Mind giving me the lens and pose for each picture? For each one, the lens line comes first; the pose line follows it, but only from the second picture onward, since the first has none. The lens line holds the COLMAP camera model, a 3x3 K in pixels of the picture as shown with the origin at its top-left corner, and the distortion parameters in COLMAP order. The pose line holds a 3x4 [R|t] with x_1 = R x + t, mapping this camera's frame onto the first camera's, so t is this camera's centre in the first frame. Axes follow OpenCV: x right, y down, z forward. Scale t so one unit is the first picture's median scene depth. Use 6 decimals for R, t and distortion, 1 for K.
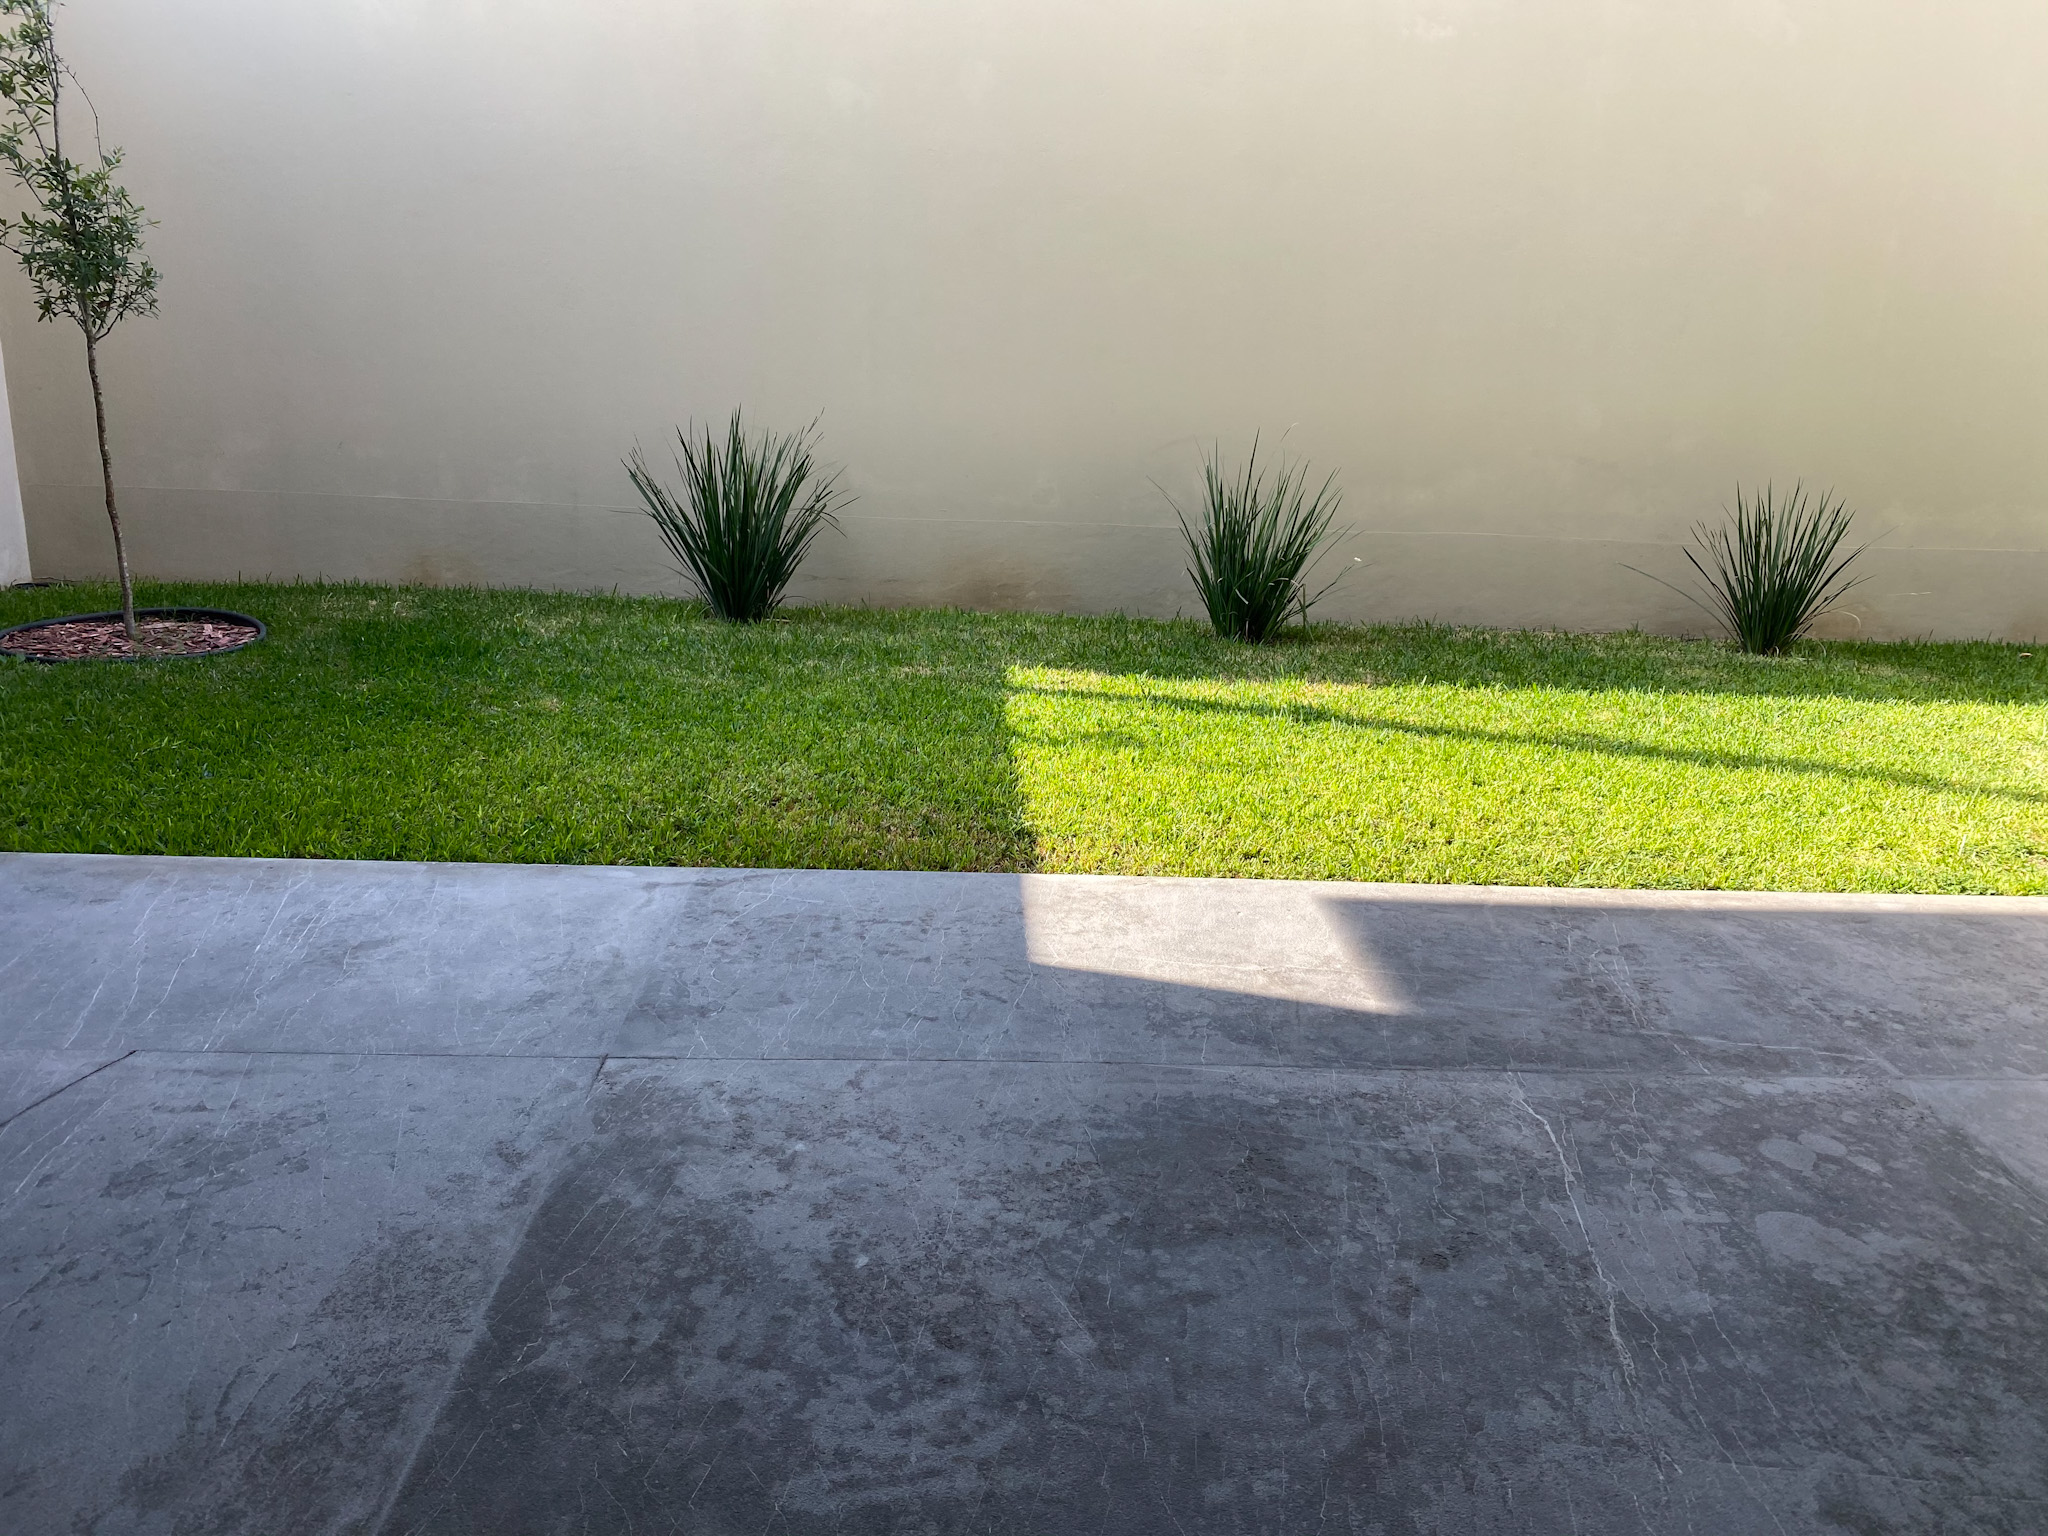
lens RADIAL K [[1563.9, 0, 1035.0], [0, 1563.9, 766.4], [0, 0, 1]] dist [-0.008785, -0.011583]
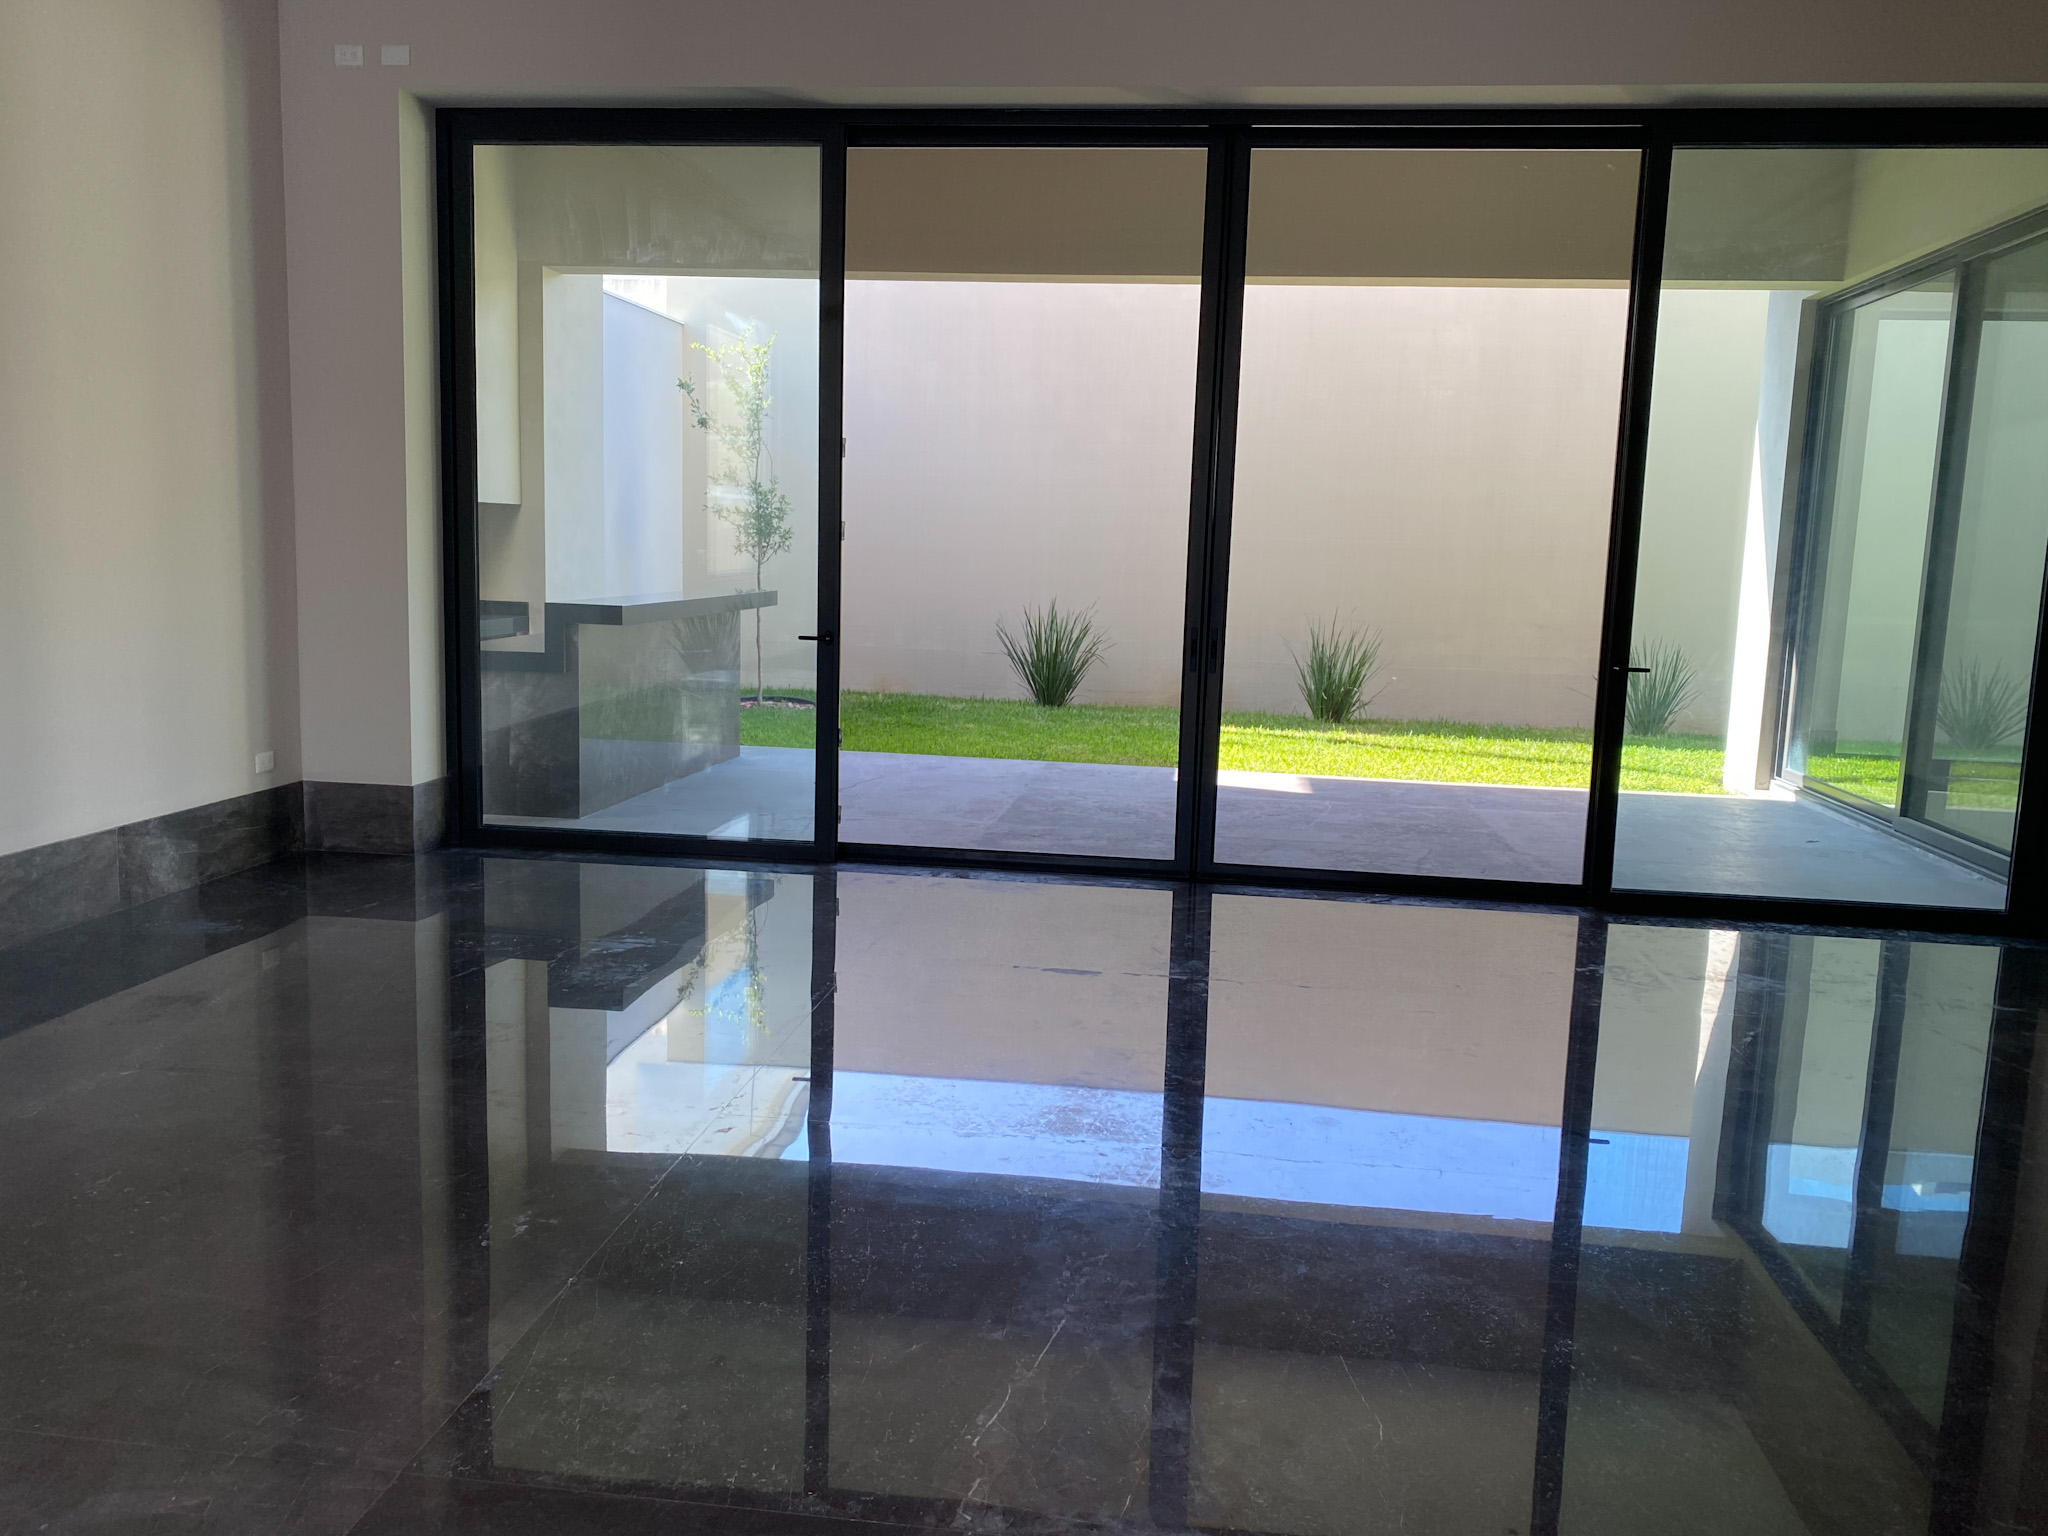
lens RADIAL K [[1563.9, 0, 1020.0], [0, 1563.9, 772.6], [0, 0, 1]] dist [-0.008785, -0.011583]
pose [[0.984918, 0.019034, -0.171970, 0.115412], [-0.042412, 0.990166, -0.133313, 0.270528], [0.167741, 0.138596, 0.976040, -0.956609]]
